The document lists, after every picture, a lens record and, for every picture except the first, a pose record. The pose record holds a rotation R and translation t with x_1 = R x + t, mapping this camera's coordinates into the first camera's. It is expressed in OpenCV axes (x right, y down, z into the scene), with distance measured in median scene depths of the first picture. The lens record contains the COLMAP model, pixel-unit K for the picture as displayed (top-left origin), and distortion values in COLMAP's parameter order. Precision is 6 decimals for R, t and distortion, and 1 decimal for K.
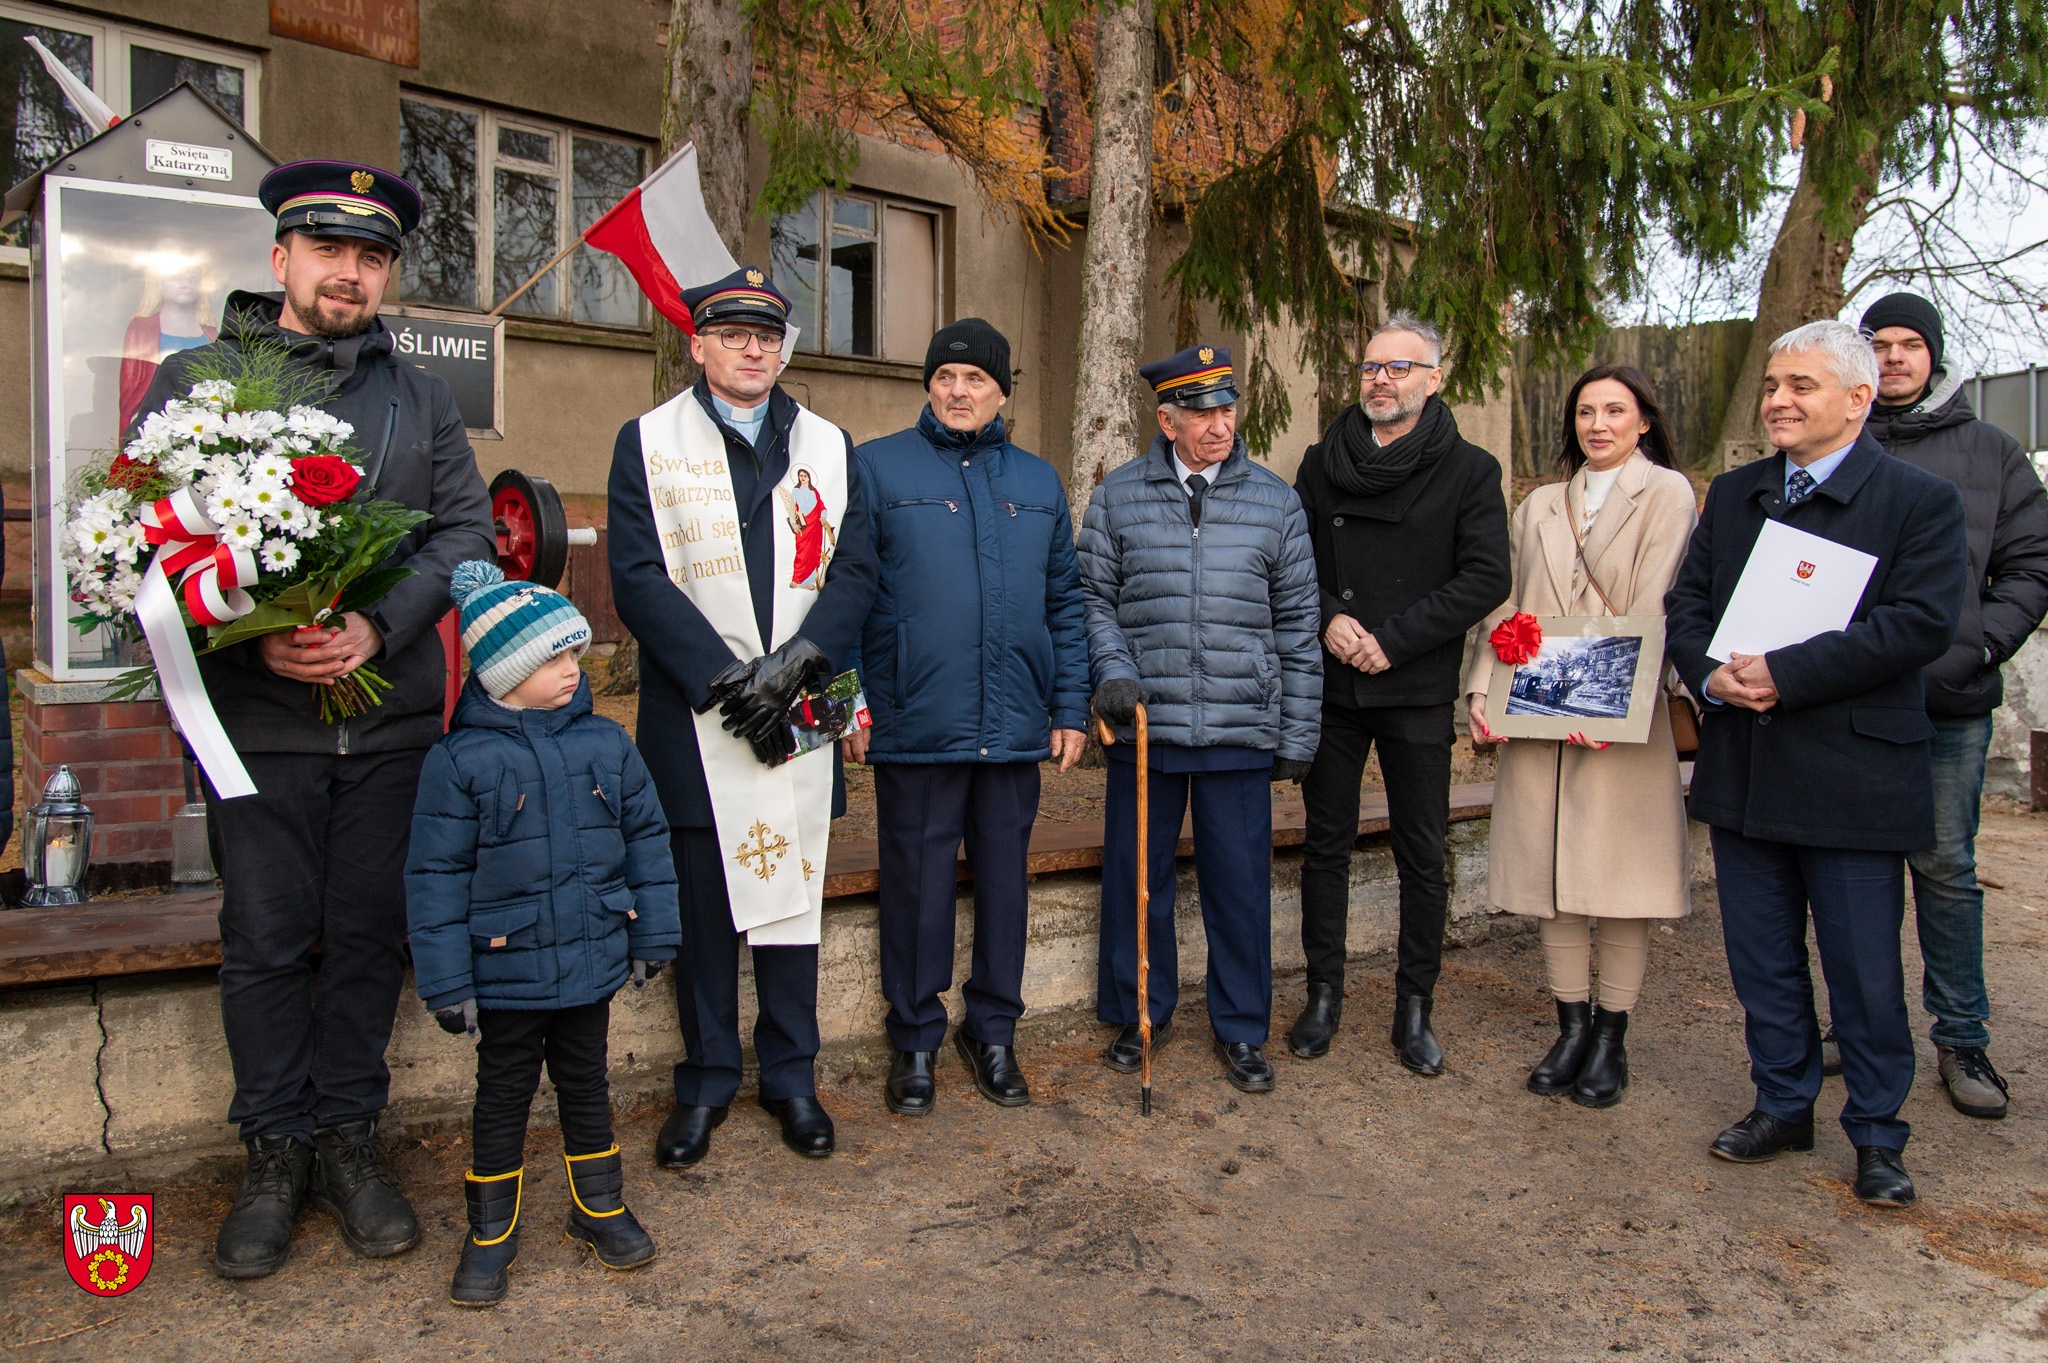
lens RADIAL K [[1380.0, 0, 1024.0], [0, 1380.0, 681.5], [0, 0, 1]] dist [-0.132457, -0.000606]
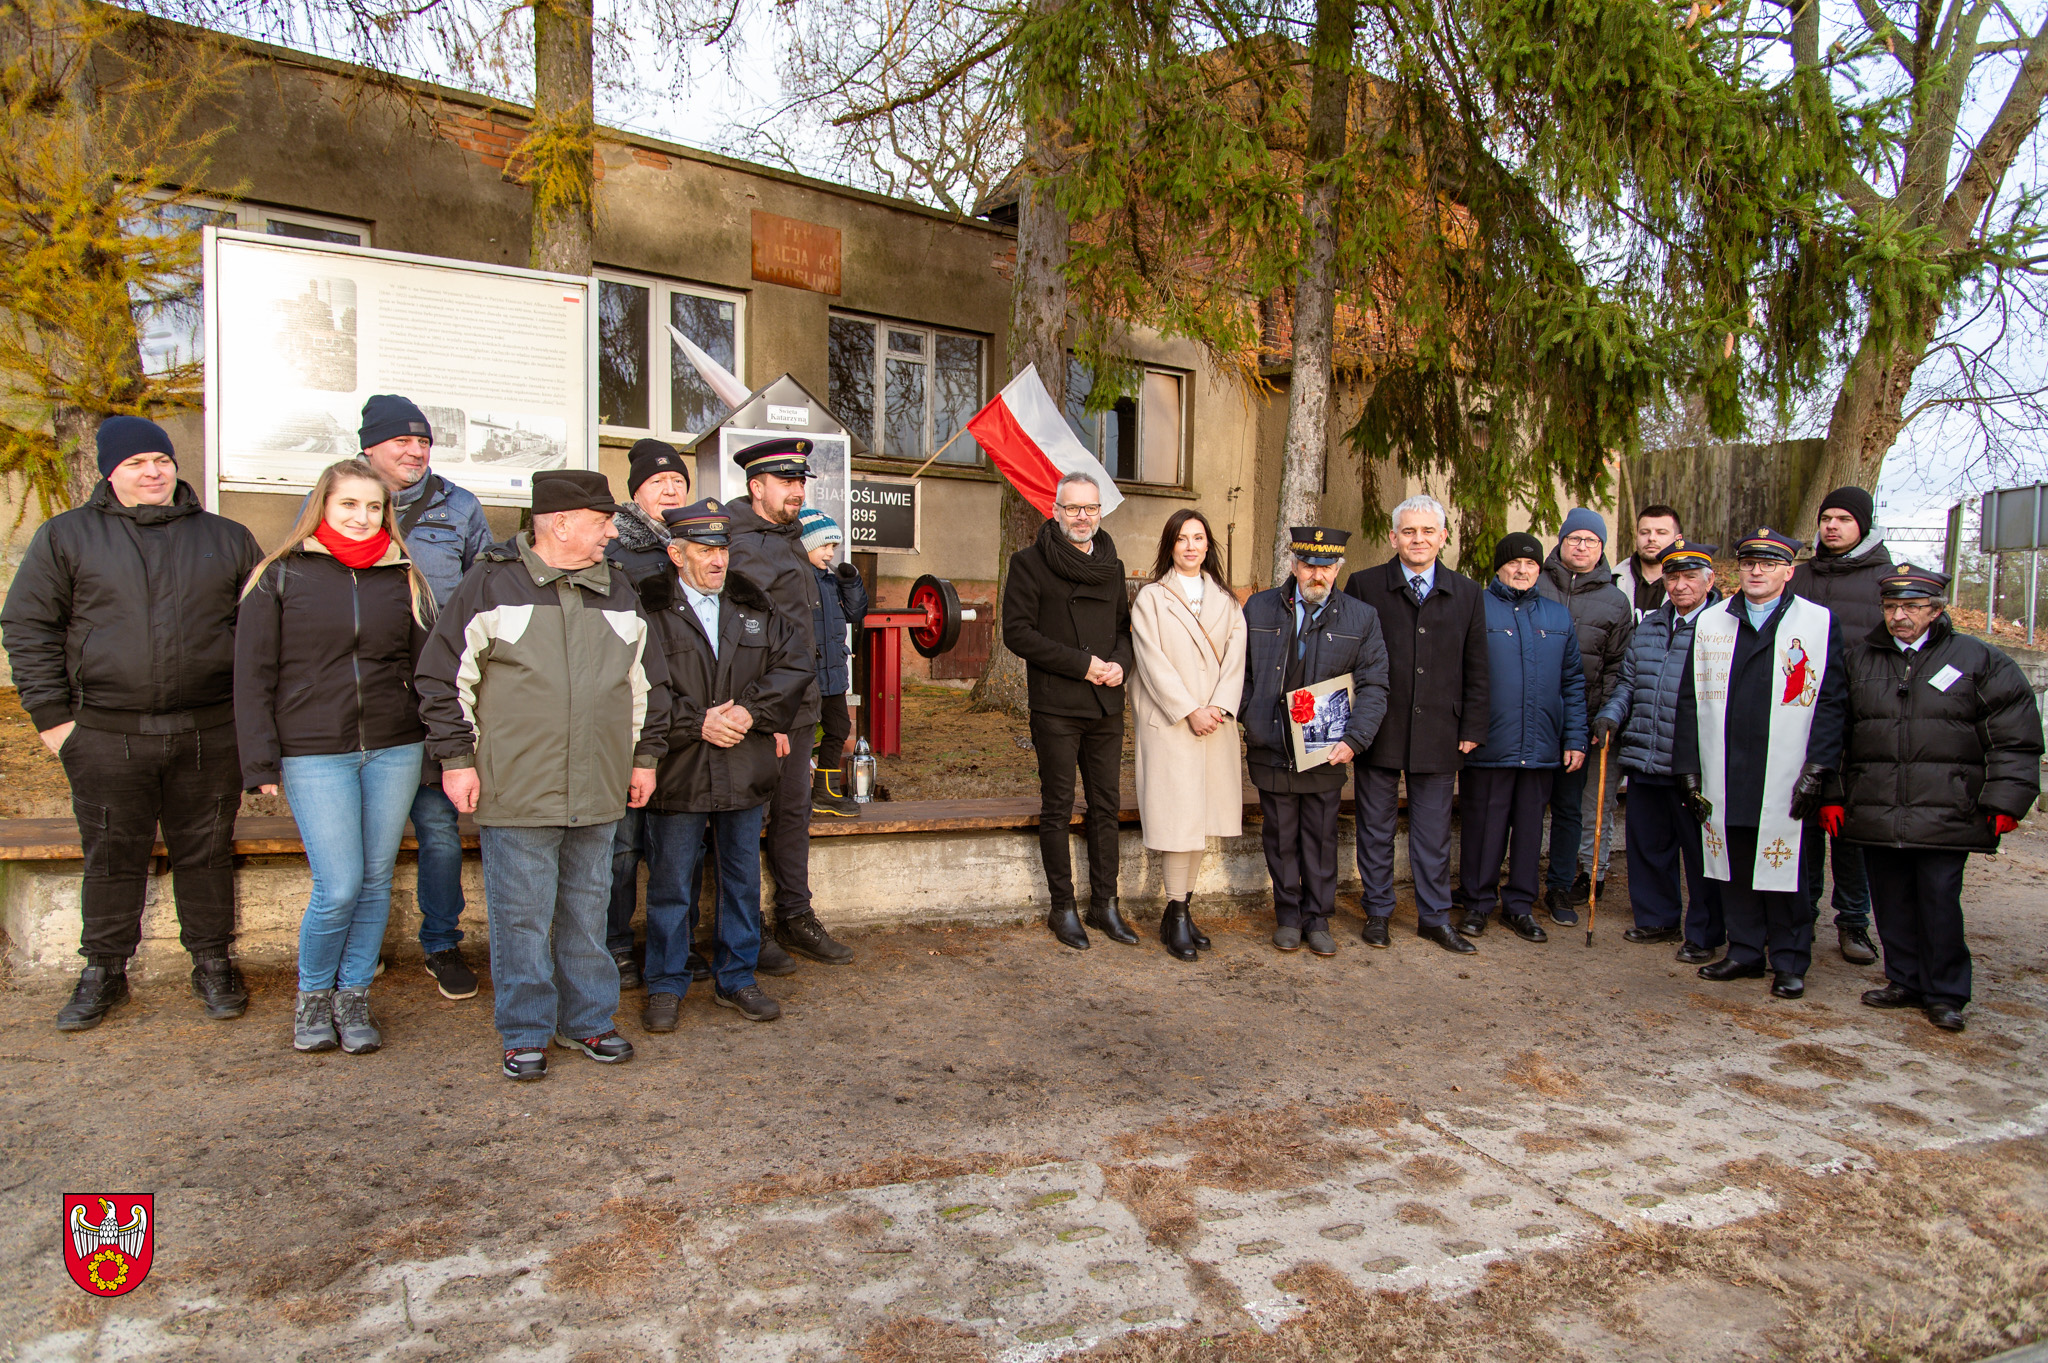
lens RADIAL K [[1288.2, 0, 1024.0], [0, 1288.2, 681.5], [0, 0, 1]] dist [0.004438, 0.000296]
pose [[0.986381, 0.018000, -0.163488, -0.003263], [-0.022333, 0.999445, -0.024705, 0.008730], [0.162953, 0.028020, 0.986236, -0.453086]]
